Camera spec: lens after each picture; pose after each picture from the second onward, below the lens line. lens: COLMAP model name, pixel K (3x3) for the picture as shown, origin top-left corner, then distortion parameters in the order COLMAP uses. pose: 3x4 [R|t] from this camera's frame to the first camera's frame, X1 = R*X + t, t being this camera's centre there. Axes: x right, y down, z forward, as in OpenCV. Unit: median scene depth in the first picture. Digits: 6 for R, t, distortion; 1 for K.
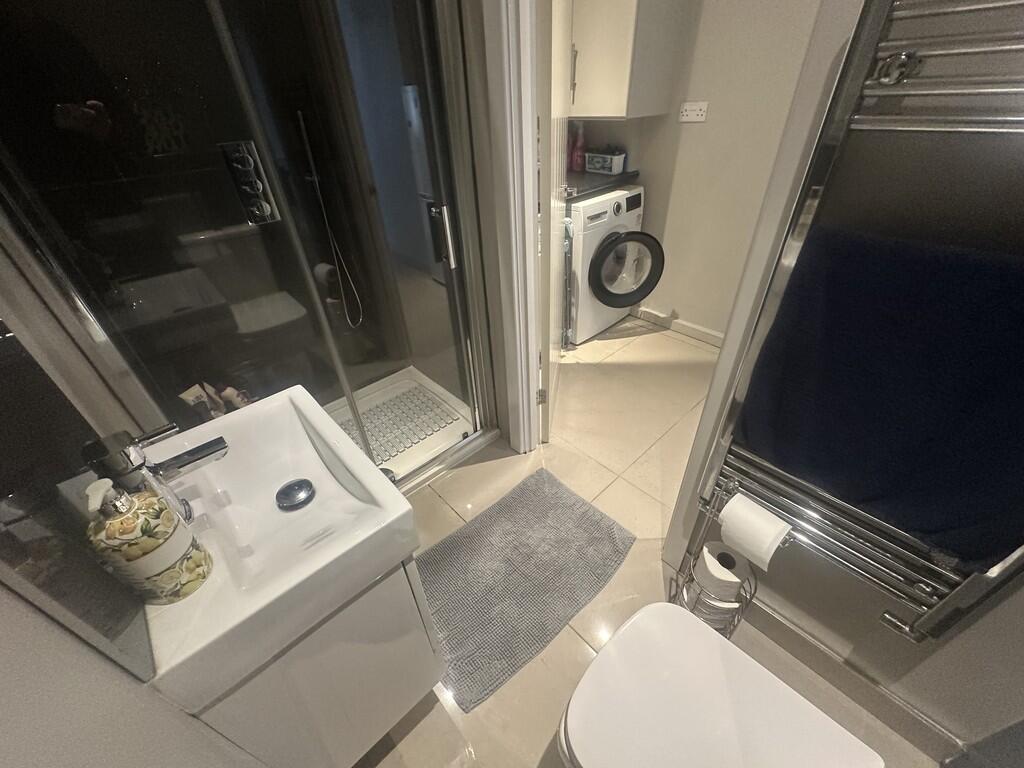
lens RADIAL K [[407.5, 0, 512.0], [0, 407.5, 384.0], [0, 0, 1]] dist [-0.002308, -0.000223]
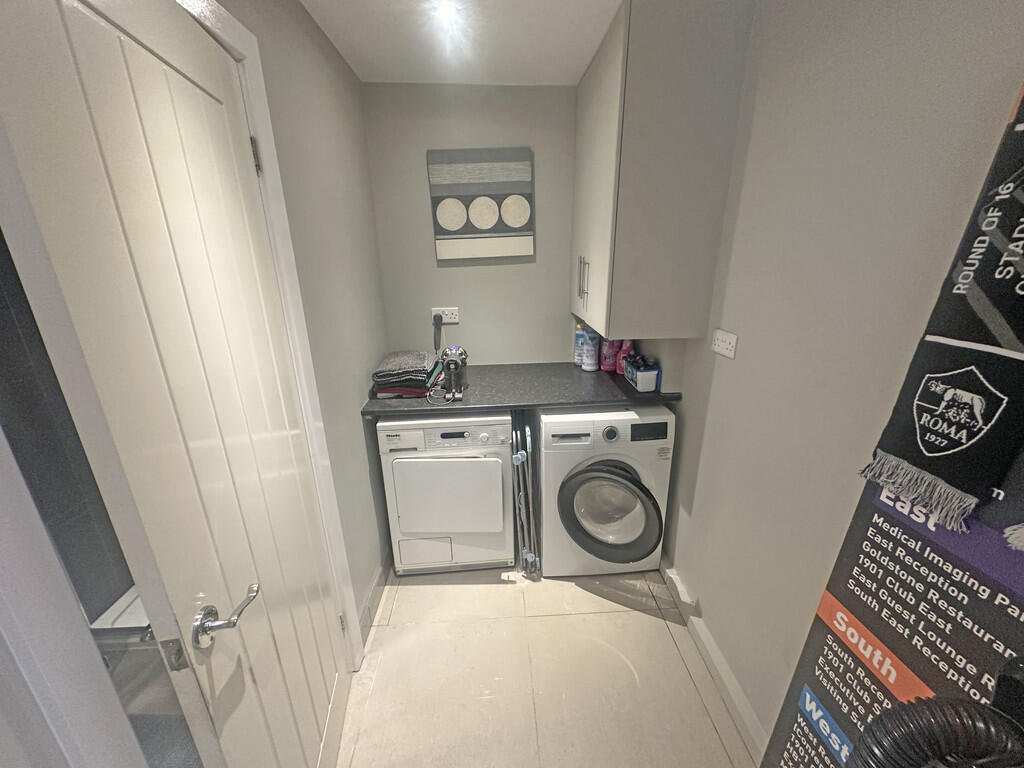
lens RADIAL K [[407.5, 0, 512.0], [0, 407.5, 384.0], [0, 0, 1]] dist [-0.002308, -0.000223]
pose [[0.777834, 0.235460, -0.582694, 0.521649], [-0.389585, 0.908182, -0.153067, -0.314218], [0.493151, 0.346069, 0.798146, 0.248526]]
